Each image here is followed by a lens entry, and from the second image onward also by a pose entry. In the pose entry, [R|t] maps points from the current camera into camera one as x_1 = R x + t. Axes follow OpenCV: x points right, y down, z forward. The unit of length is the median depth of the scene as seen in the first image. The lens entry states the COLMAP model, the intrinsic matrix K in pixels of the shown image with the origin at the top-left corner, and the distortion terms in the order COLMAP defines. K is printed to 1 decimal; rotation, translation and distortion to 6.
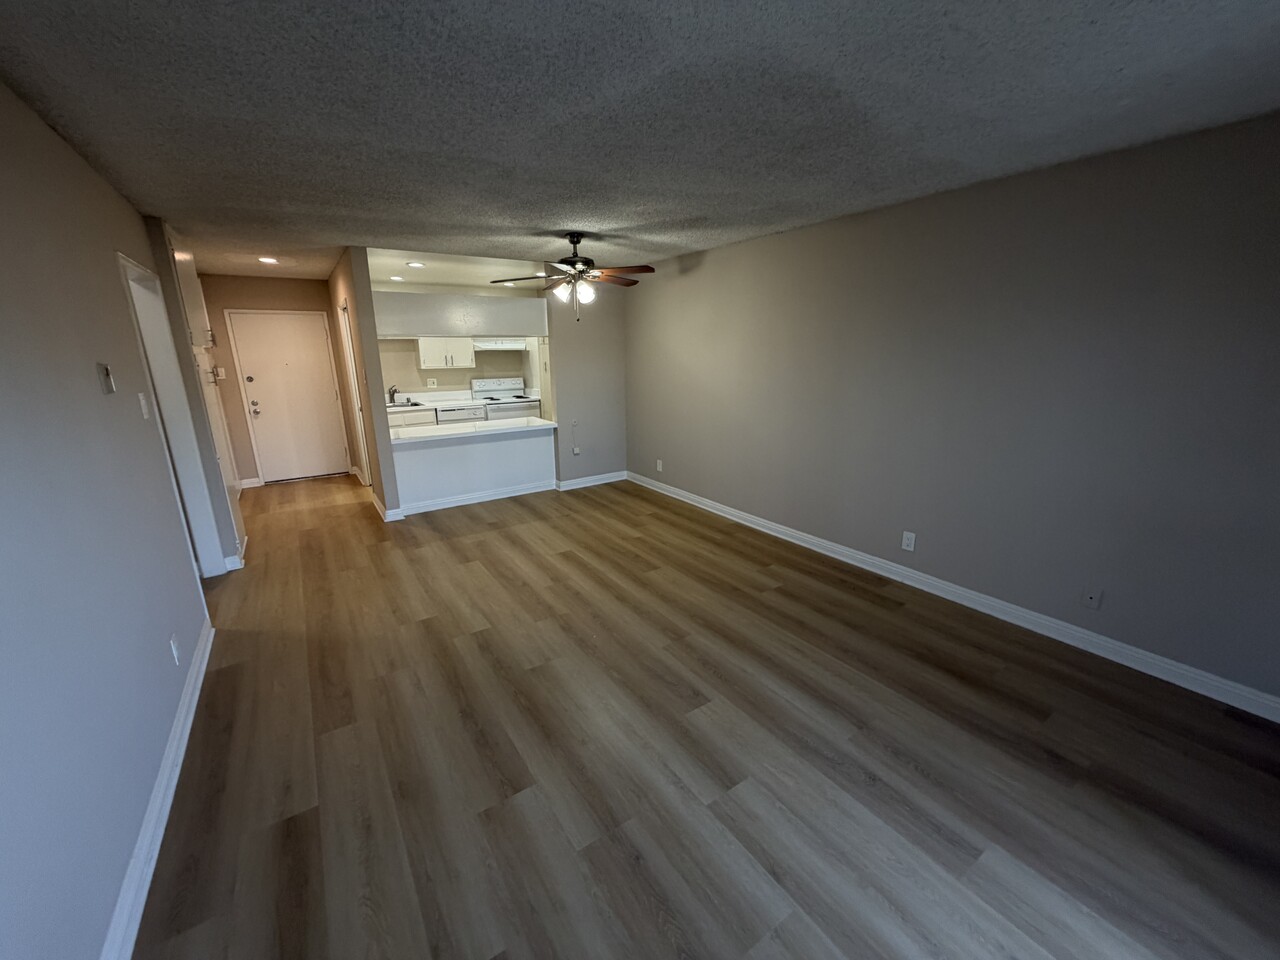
lens RADIAL K [[507.2, 0, 636.0], [0, 507.2, 479.6], [0, 0, 1]] dist [0.000258, -0.000522]
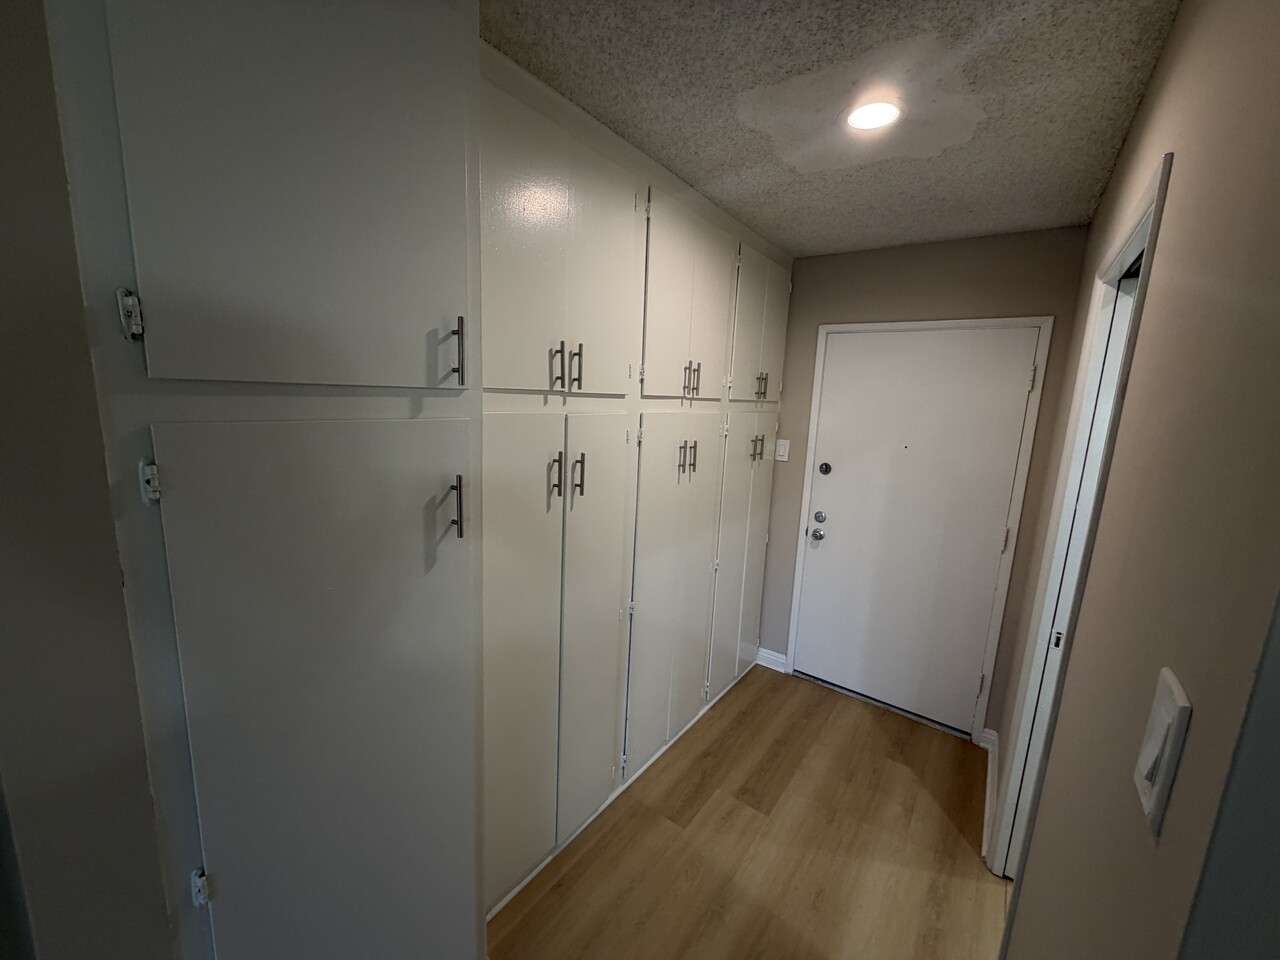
lens RADIAL K [[507.2, 0, 636.0], [0, 507.2, 479.6], [0, 0, 1]] dist [0.000258, -0.000522]
pose [[0.329998, 0.187312, -0.925211, -0.376470], [-0.286059, 0.953873, 0.091085, -0.180118], [0.899595, 0.234607, 0.368358, 0.665674]]
